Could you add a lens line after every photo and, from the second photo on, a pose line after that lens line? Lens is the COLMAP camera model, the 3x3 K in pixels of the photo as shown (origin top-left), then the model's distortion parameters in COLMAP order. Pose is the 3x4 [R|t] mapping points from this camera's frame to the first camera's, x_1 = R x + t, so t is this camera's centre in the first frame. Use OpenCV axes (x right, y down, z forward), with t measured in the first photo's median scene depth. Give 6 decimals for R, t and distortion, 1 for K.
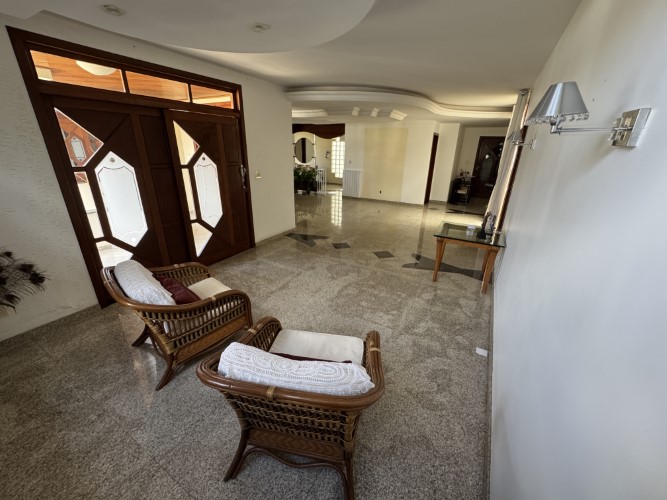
lens RADIAL K [[268.1, 0, 333.5], [0, 268.1, 250.0], [0, 0, 1]] dist [-0.004470, 0.000305]
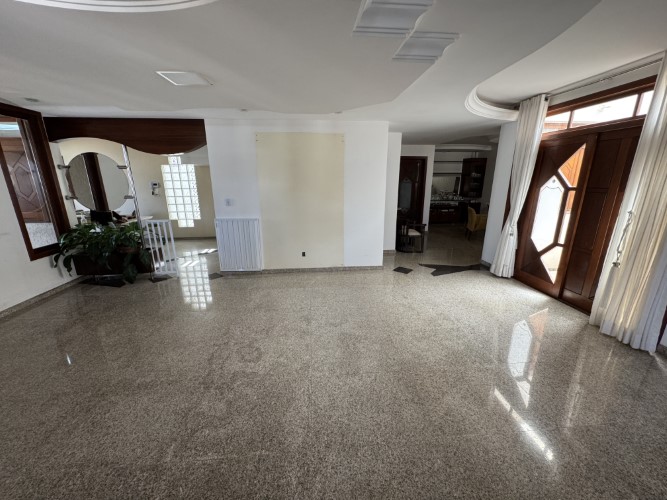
lens RADIAL K [[268.1, 0, 333.5], [0, 268.1, 250.0], [0, 0, 1]] dist [-0.004470, 0.000305]
pose [[0.825266, -0.171351, 0.538121, -0.054784], [0.224112, 0.973985, -0.033558, -0.193283], [-0.518372, 0.148293, 0.842199, 0.533040]]
